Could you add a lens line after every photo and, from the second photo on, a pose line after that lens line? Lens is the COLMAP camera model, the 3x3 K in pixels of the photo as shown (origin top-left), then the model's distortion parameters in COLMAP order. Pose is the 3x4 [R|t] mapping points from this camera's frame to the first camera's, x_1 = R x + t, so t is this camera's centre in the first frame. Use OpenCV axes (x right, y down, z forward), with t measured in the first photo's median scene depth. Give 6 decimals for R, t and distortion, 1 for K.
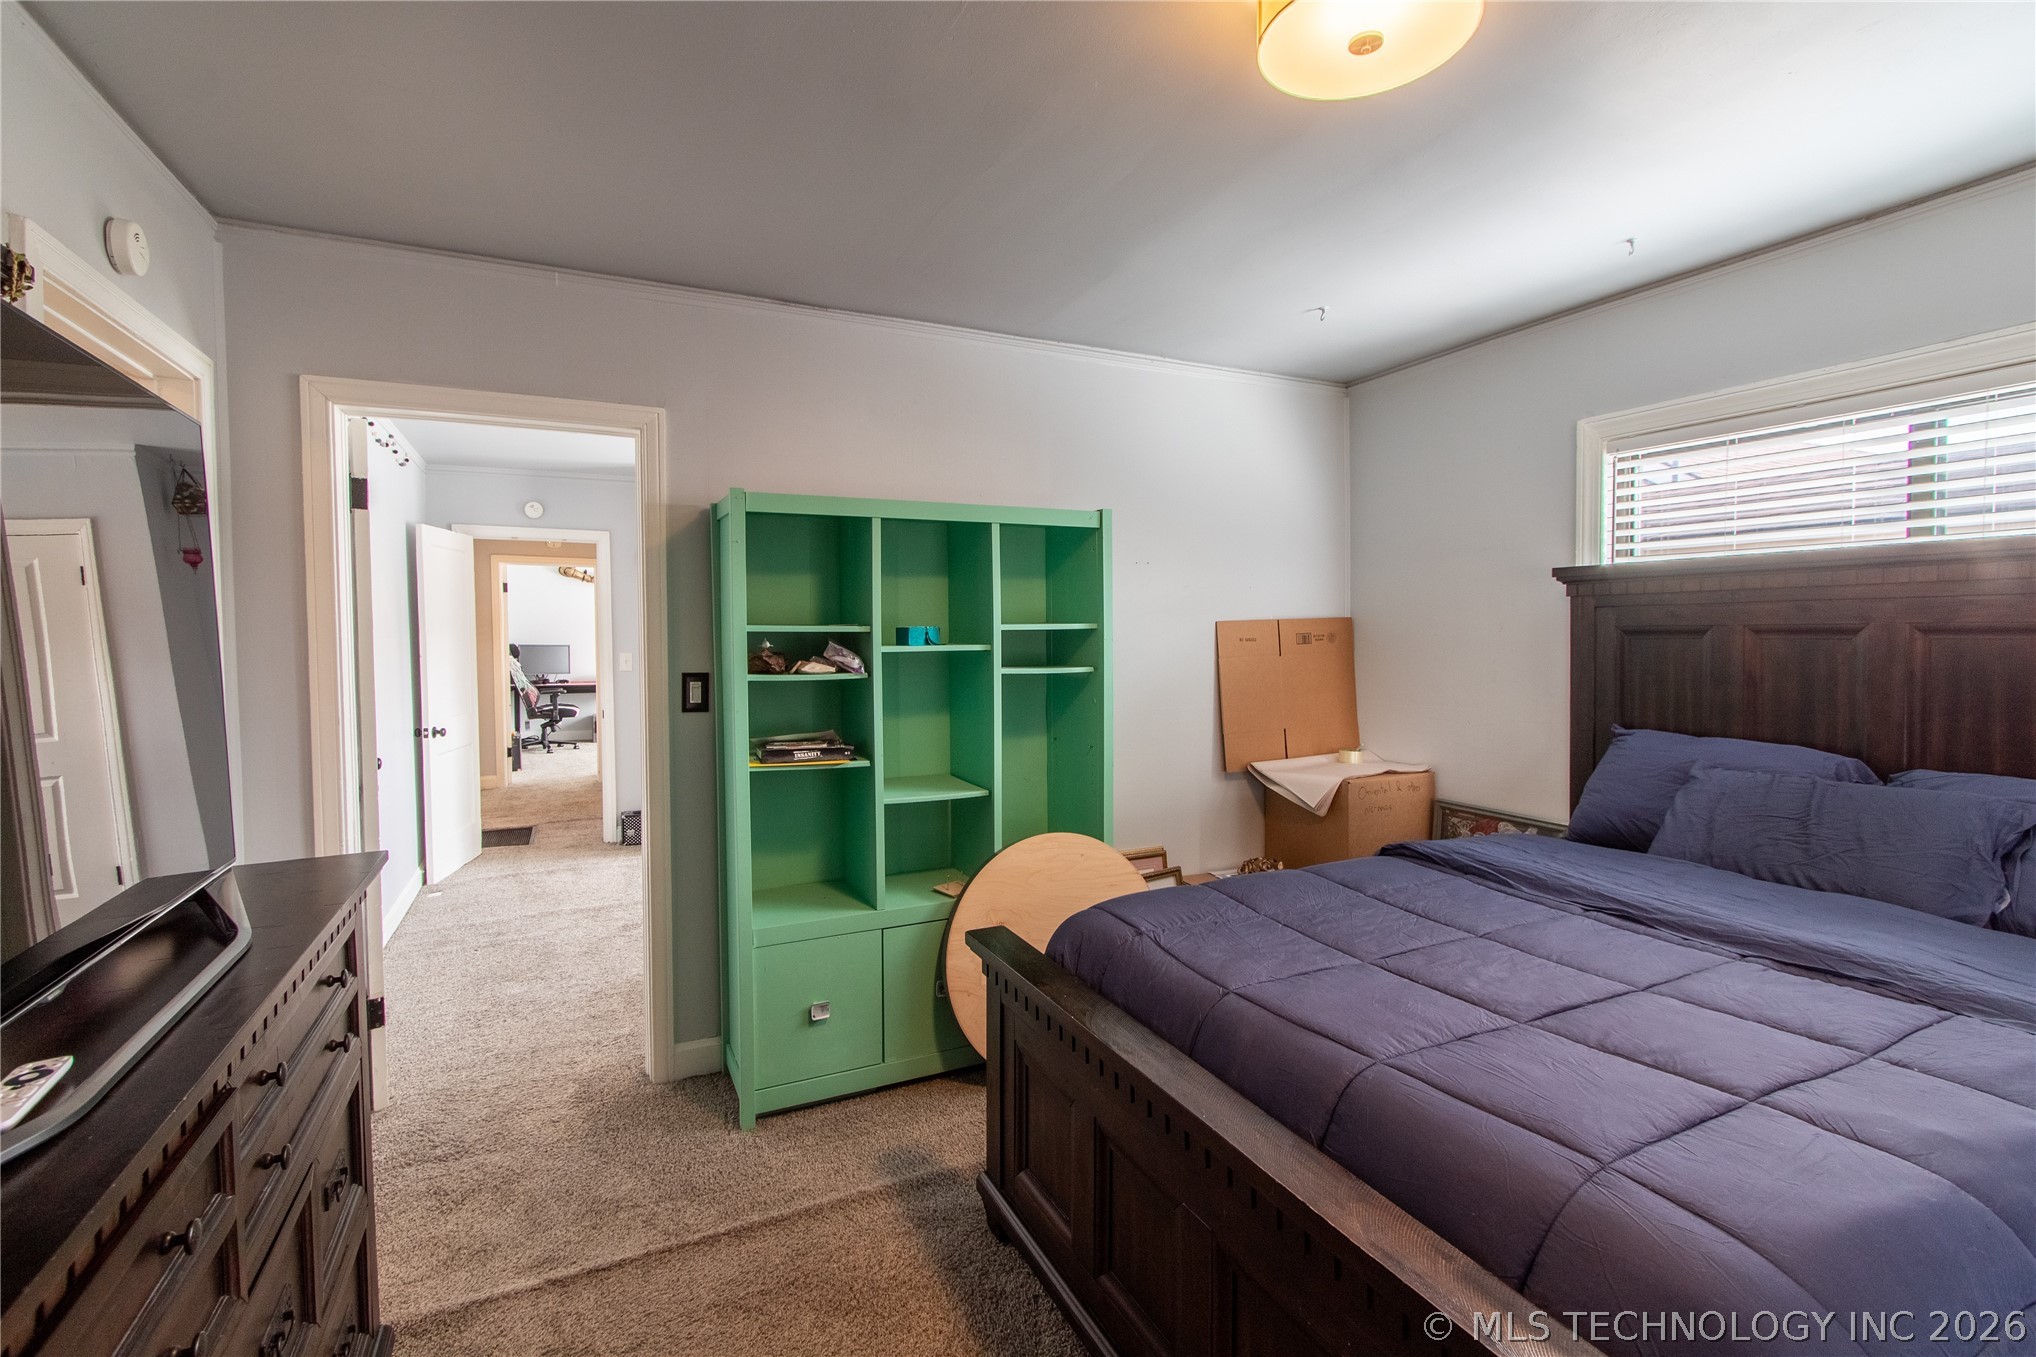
lens RADIAL K [[1029.6, 0, 1006.2], [0, 1029.6, 677.2], [0, 0, 1]] dist [0.020570, 0.000193]
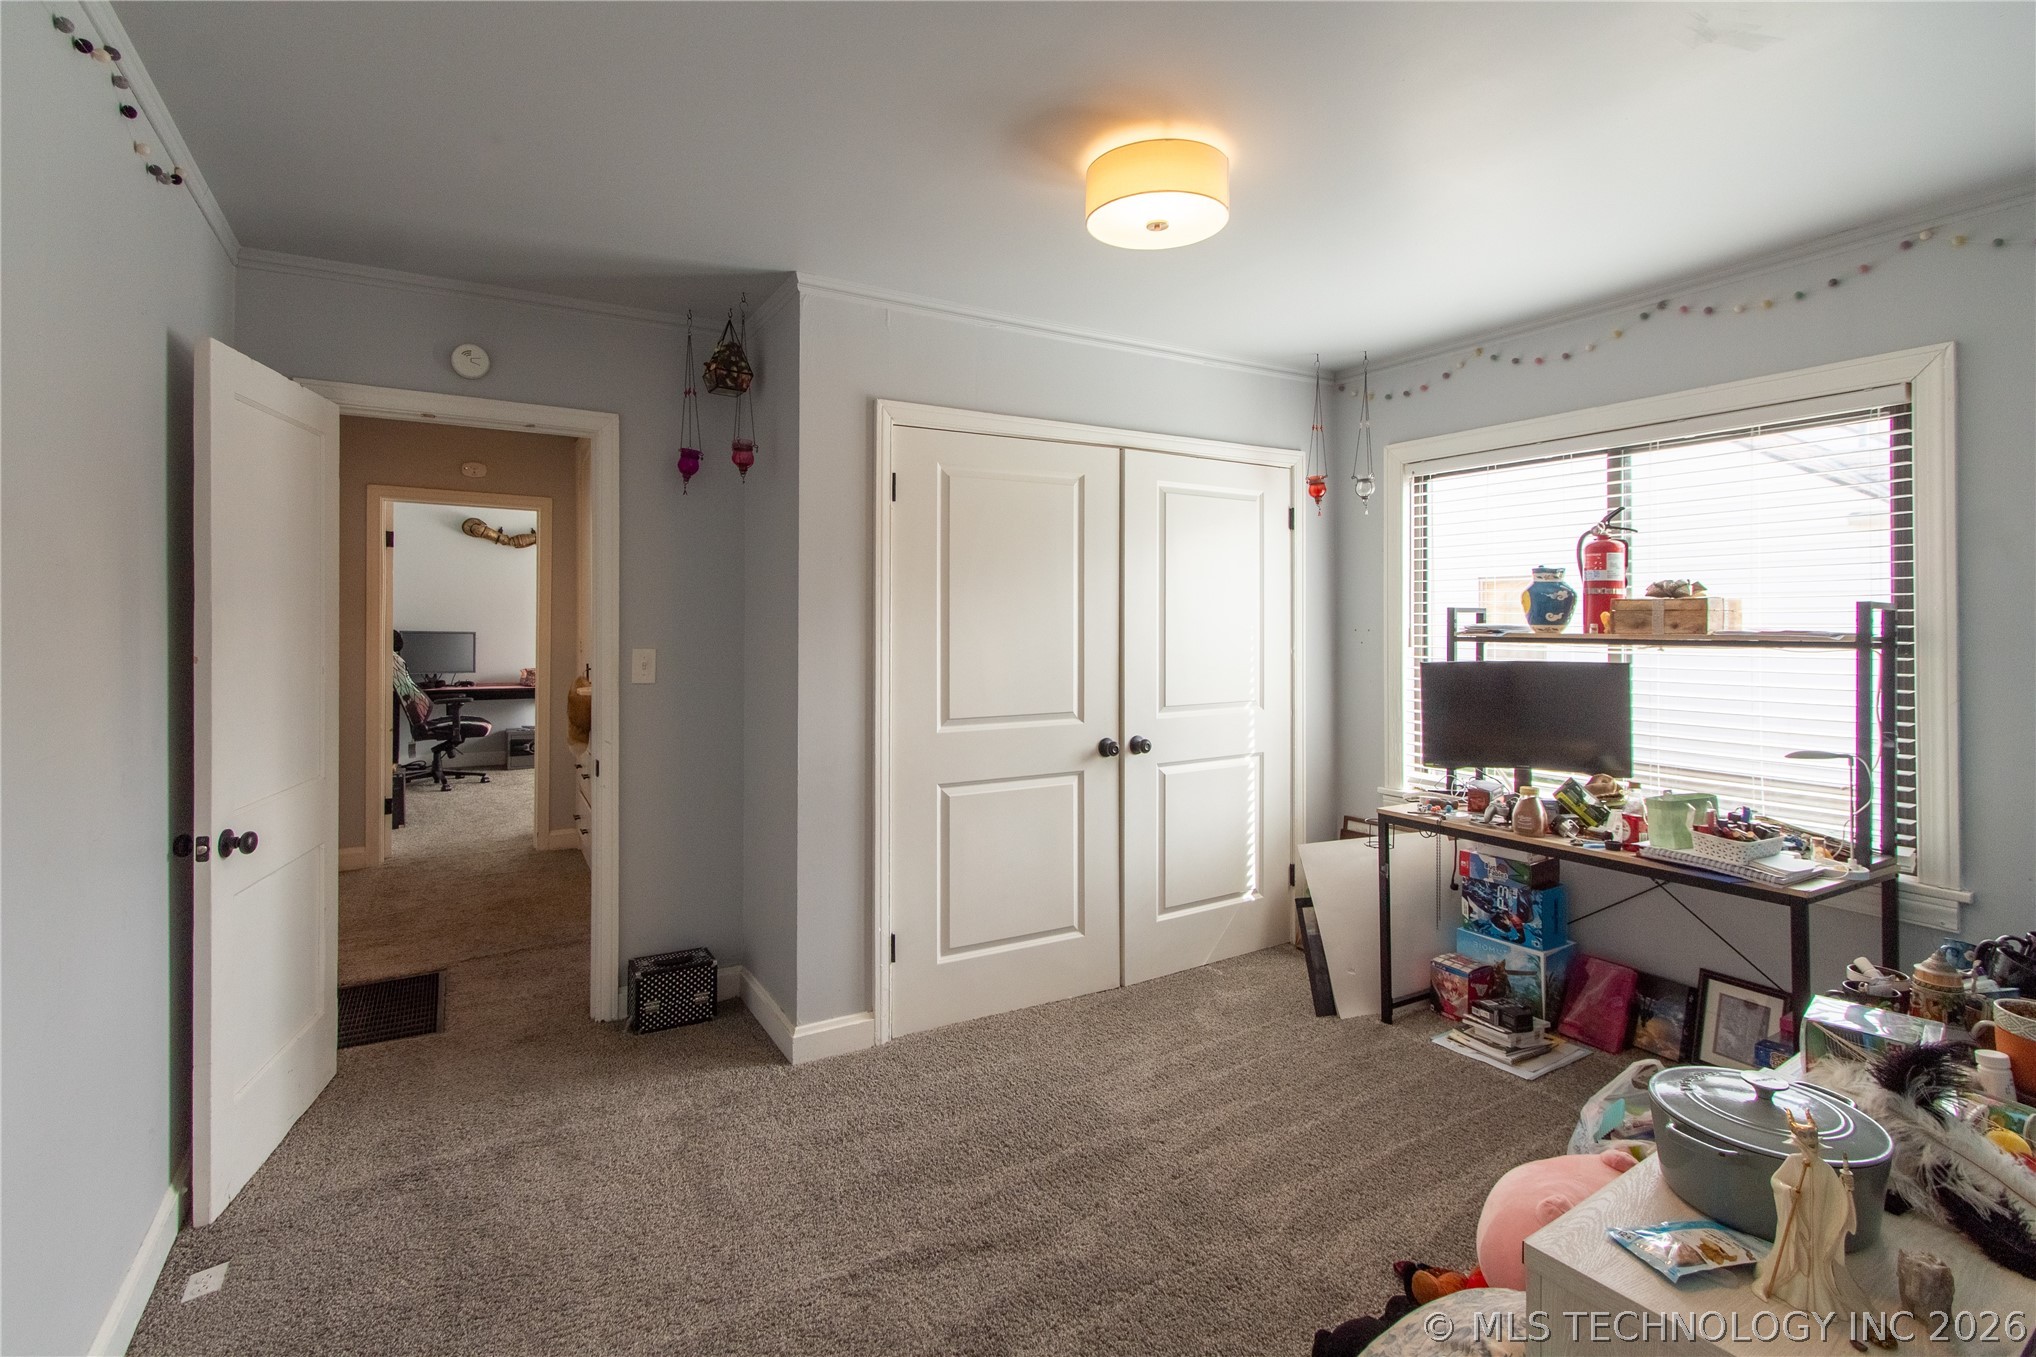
lens RADIAL K [[1029.6, 0, 990.7], [0, 1029.6, 623.3], [0, 0, 1]] dist [0.020570, 0.000193]
pose [[0.995863, 0.007235, 0.090580, -0.172162], [-0.003342, 0.999067, -0.043057, -0.010096], [-0.090807, 0.042576, 0.994958, 0.332841]]
